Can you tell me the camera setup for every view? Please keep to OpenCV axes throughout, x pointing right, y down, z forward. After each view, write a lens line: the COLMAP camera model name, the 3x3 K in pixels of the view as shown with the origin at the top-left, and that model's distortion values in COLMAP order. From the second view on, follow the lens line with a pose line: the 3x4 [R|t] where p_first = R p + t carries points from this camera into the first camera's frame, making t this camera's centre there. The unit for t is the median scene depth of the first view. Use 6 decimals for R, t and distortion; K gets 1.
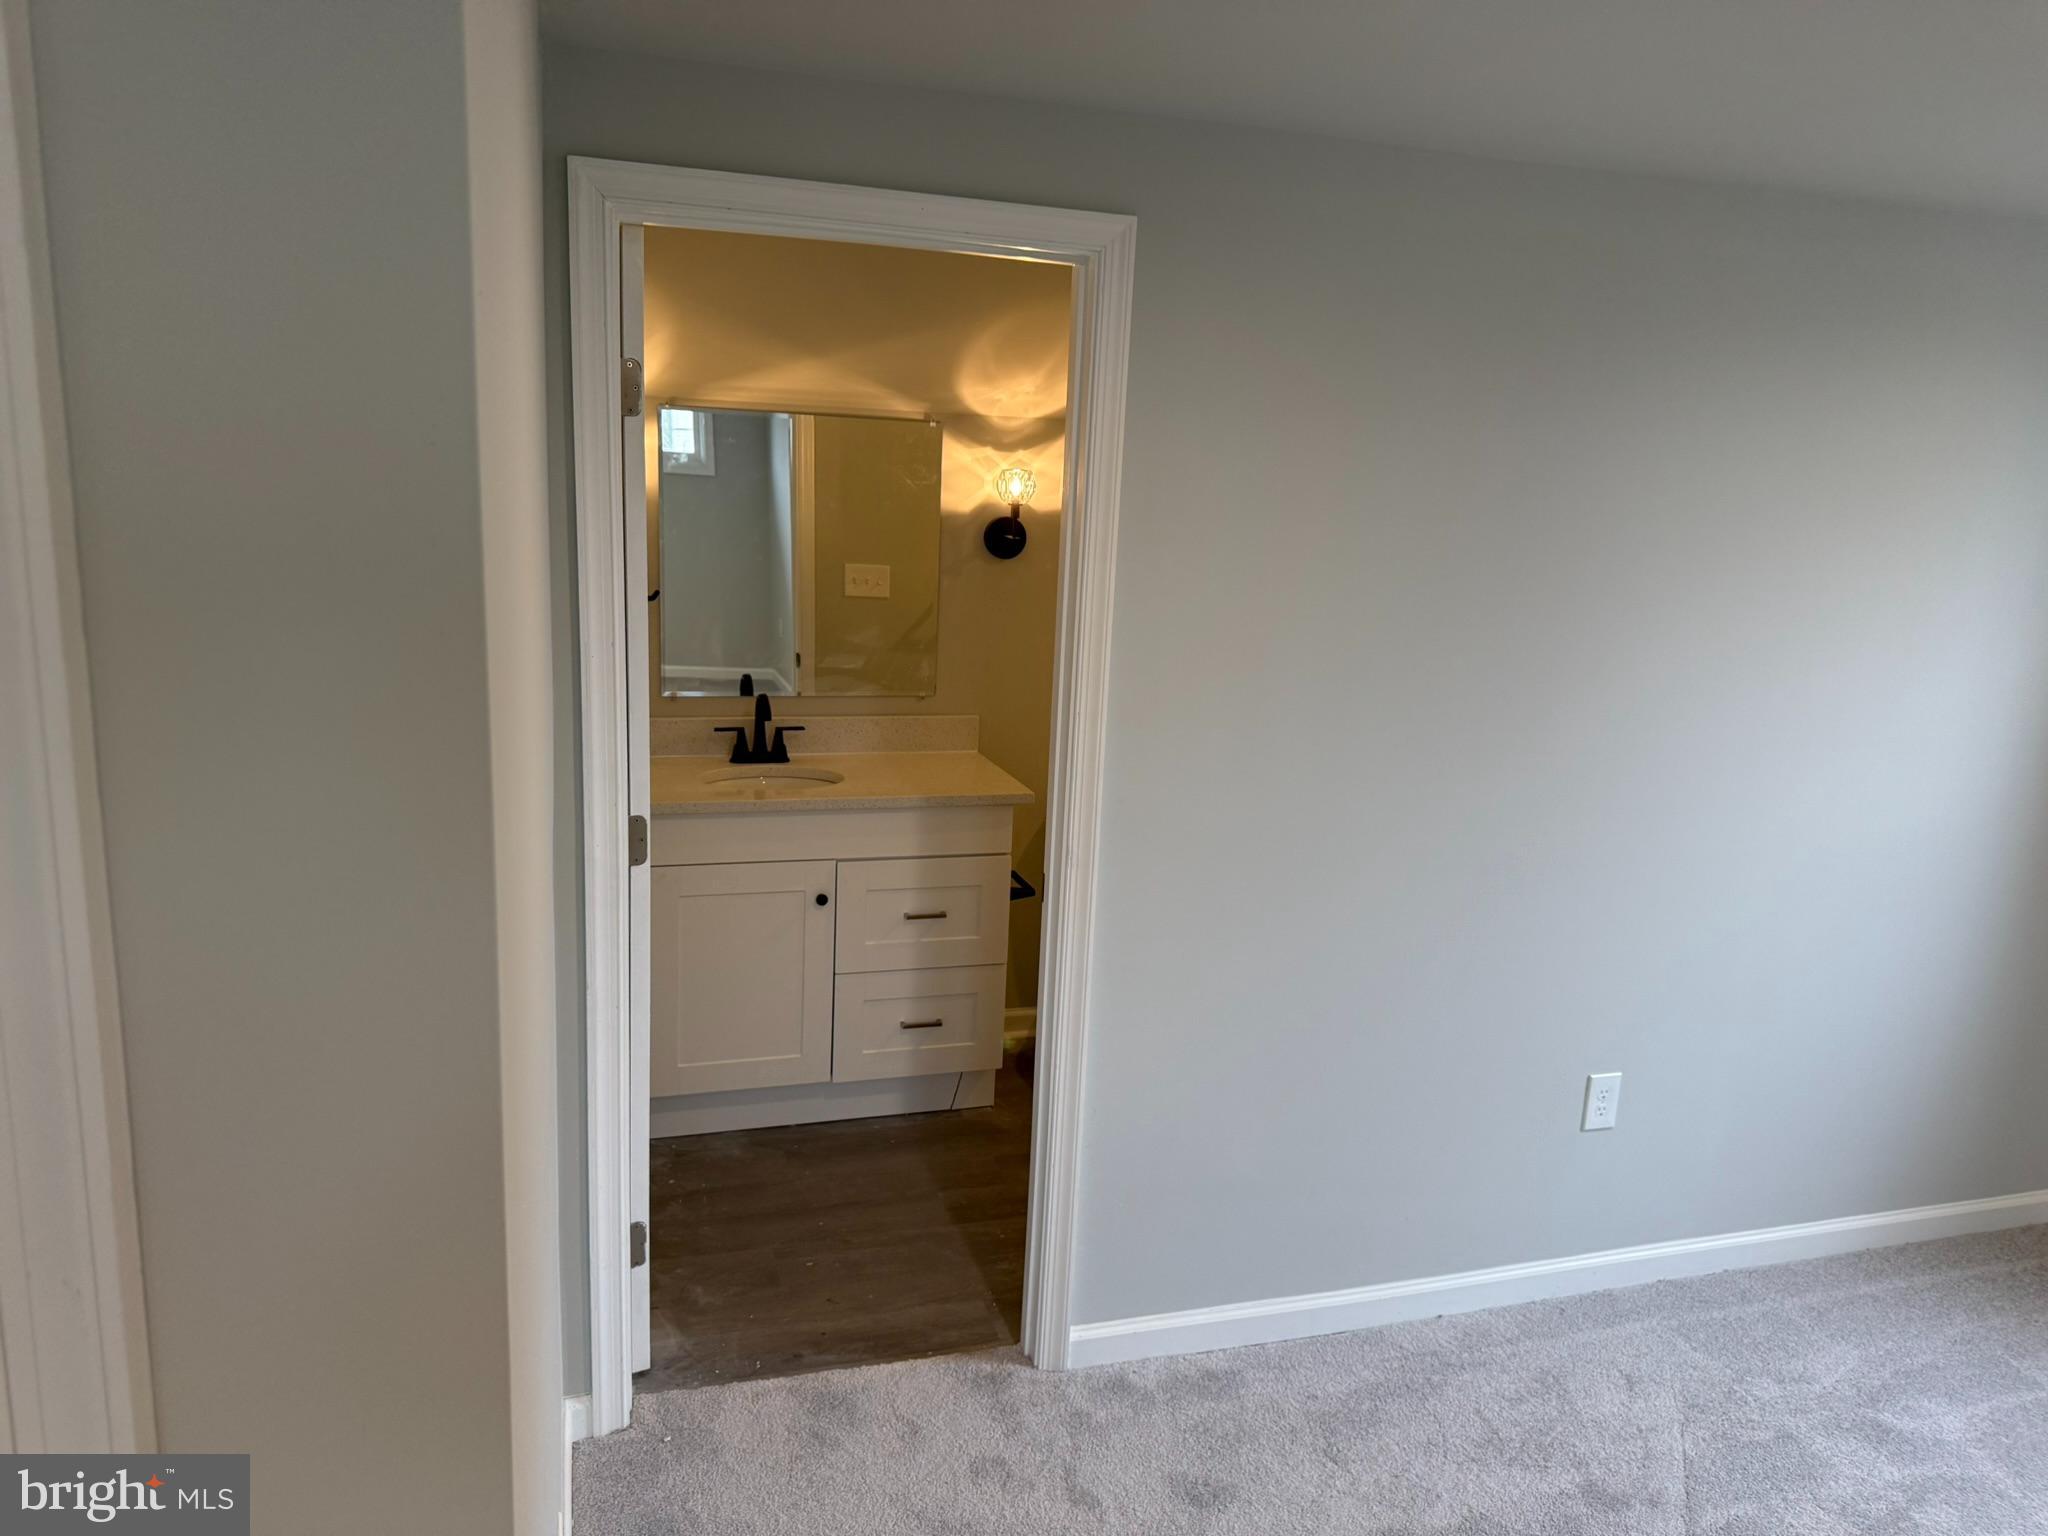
lens RADIAL K [[1443.4, 0, 1024.0], [0, 1443.4, 768.0], [0, 0, 1]] dist [0.179882, -0.318207]
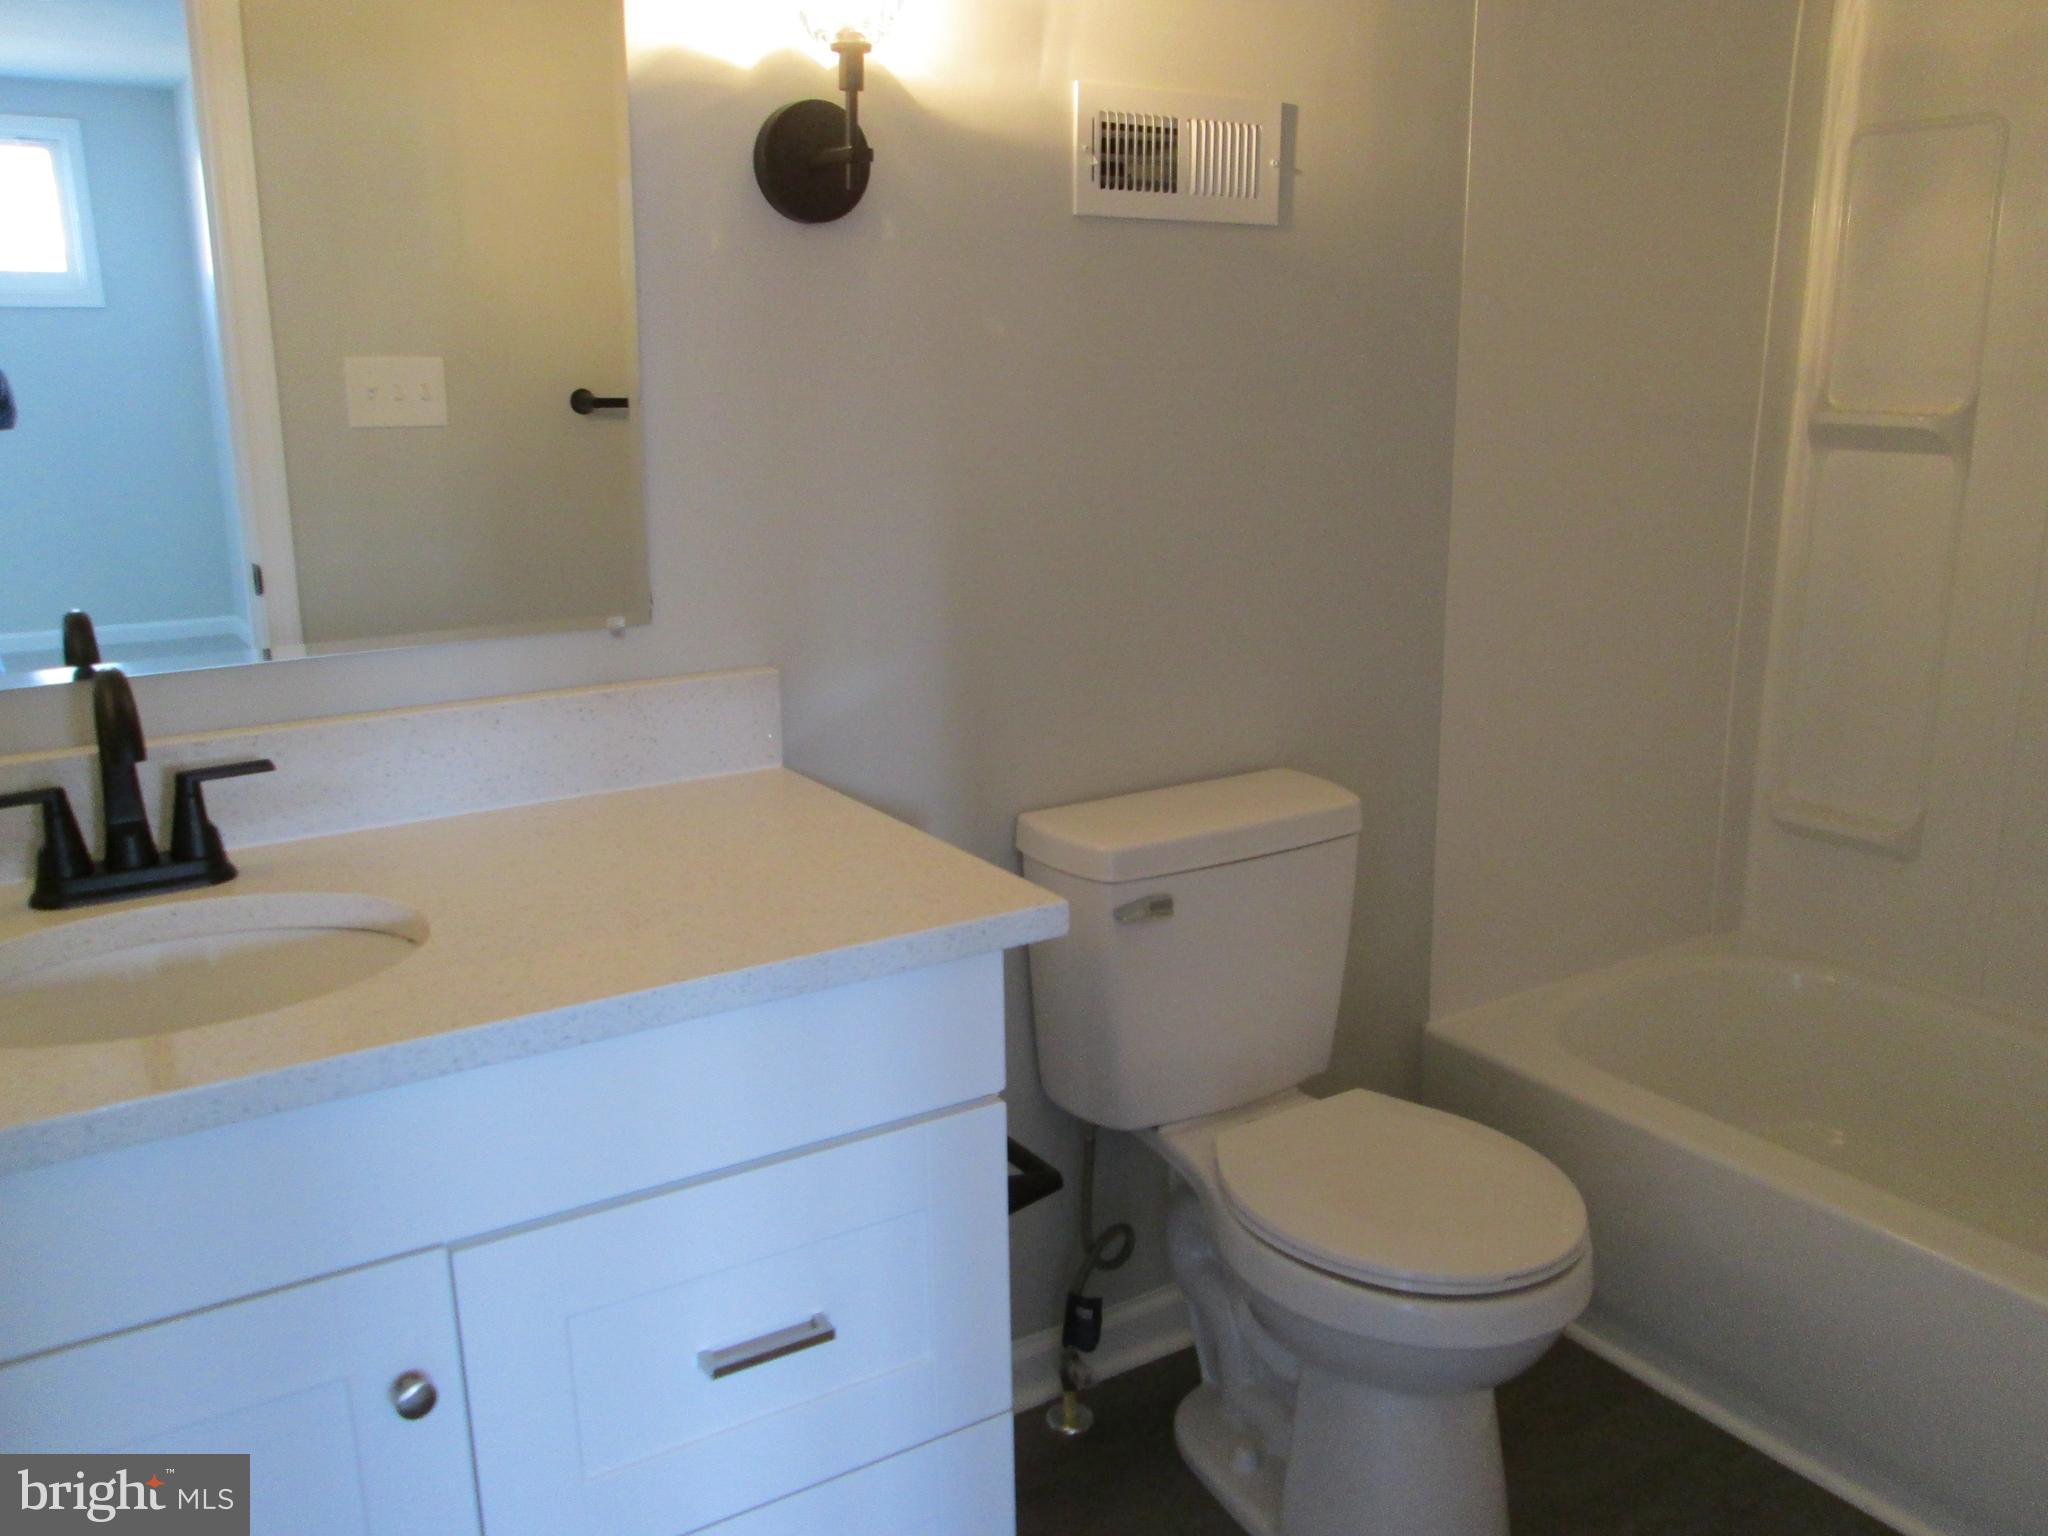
lens RADIAL K [[1680.5, 0, 1024.0], [0, 1680.5, 768.0], [0, 0, 1]] dist [-0.075618, 0.001866]
pose [[0.962397, -0.105573, 0.250294, -0.086003], [0.094194, 0.993918, 0.057049, -0.031237], [-0.254795, -0.031328, 0.966488, 0.617482]]
